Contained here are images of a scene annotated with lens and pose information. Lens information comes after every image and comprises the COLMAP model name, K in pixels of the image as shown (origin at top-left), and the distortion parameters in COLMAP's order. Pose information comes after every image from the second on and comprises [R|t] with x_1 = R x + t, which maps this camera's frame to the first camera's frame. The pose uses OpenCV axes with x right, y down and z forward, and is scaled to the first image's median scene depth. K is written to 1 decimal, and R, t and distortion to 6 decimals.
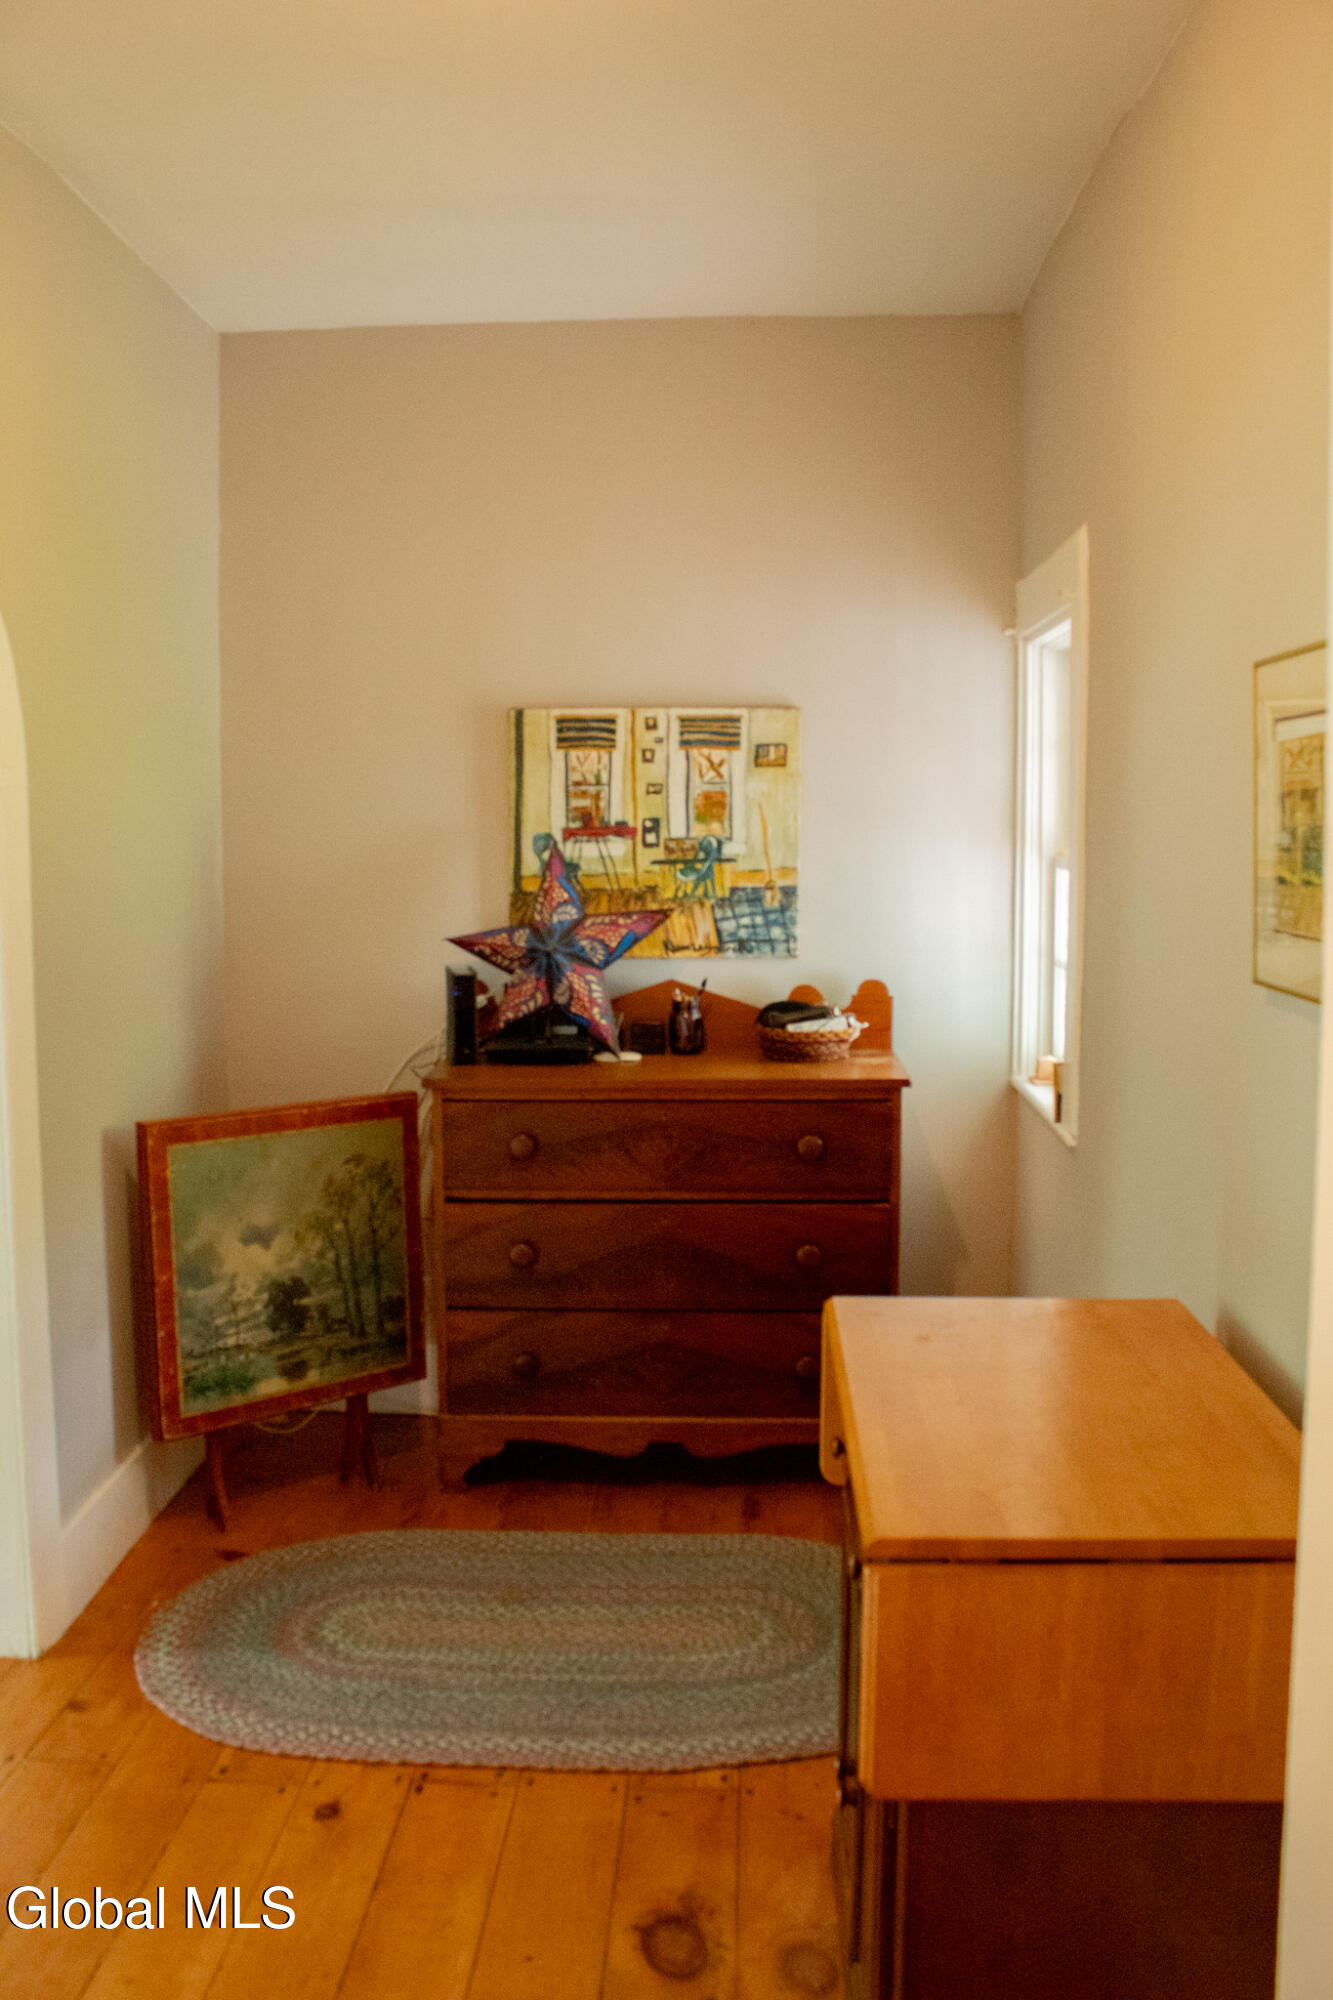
lens RADIAL K [[1696.7, 0, 673.8], [0, 1696.7, 995.3], [0, 0, 1]] dist [-0.164070, 0.149708]
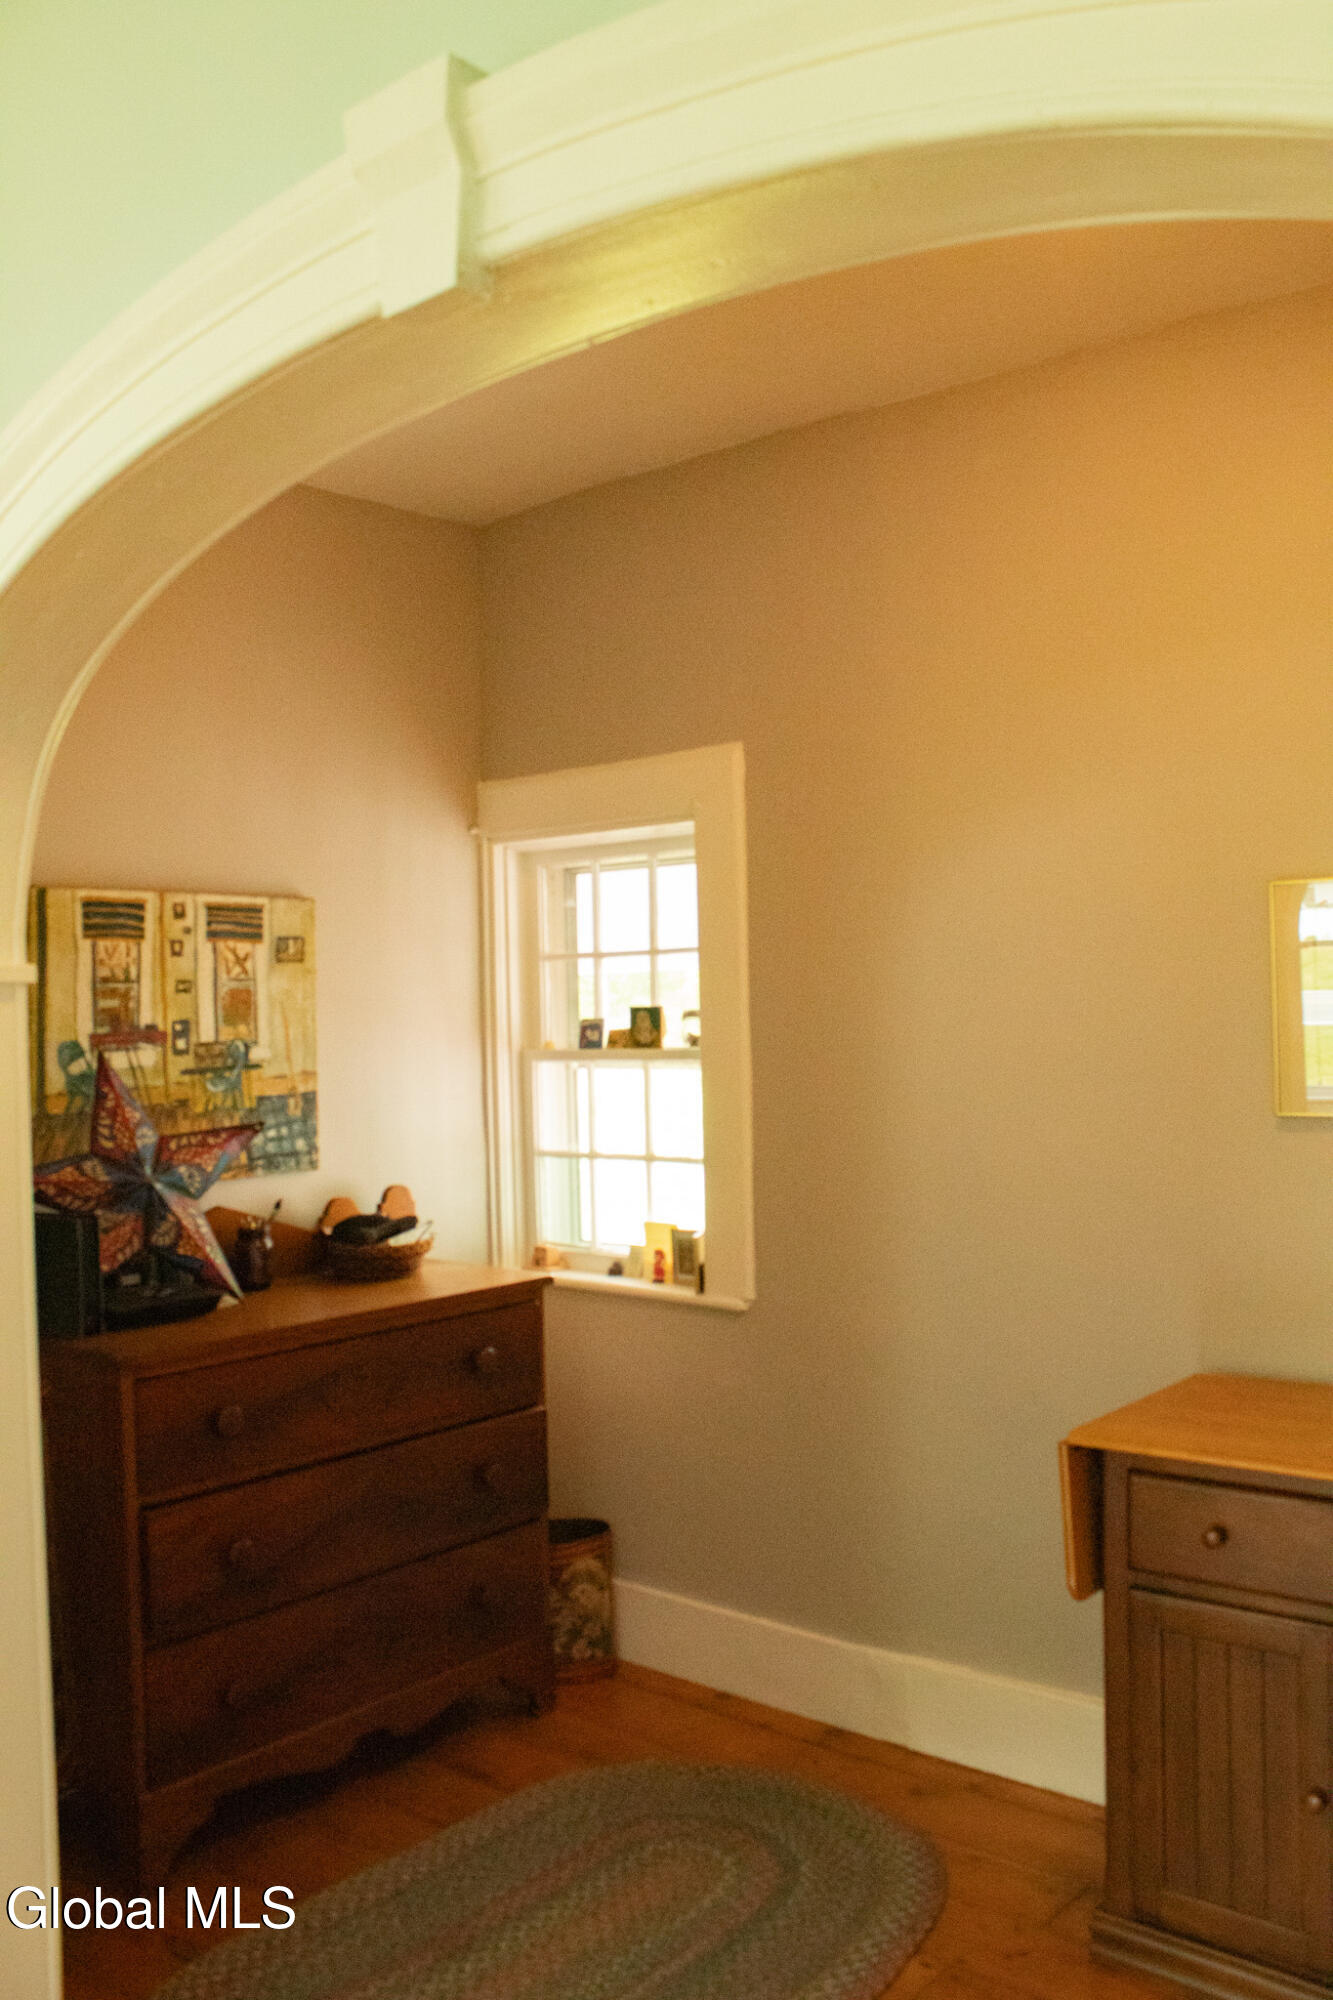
lens RADIAL K [[1696.7, 0, 675.1], [0, 1696.7, 991.6], [0, 0, 1]] dist [-0.164070, 0.149708]
pose [[0.611178, -0.003263, 0.791487, -0.533211], [0.102476, 0.991901, -0.075042, -0.030007], [-0.784831, 0.126972, 0.606562, 0.288624]]
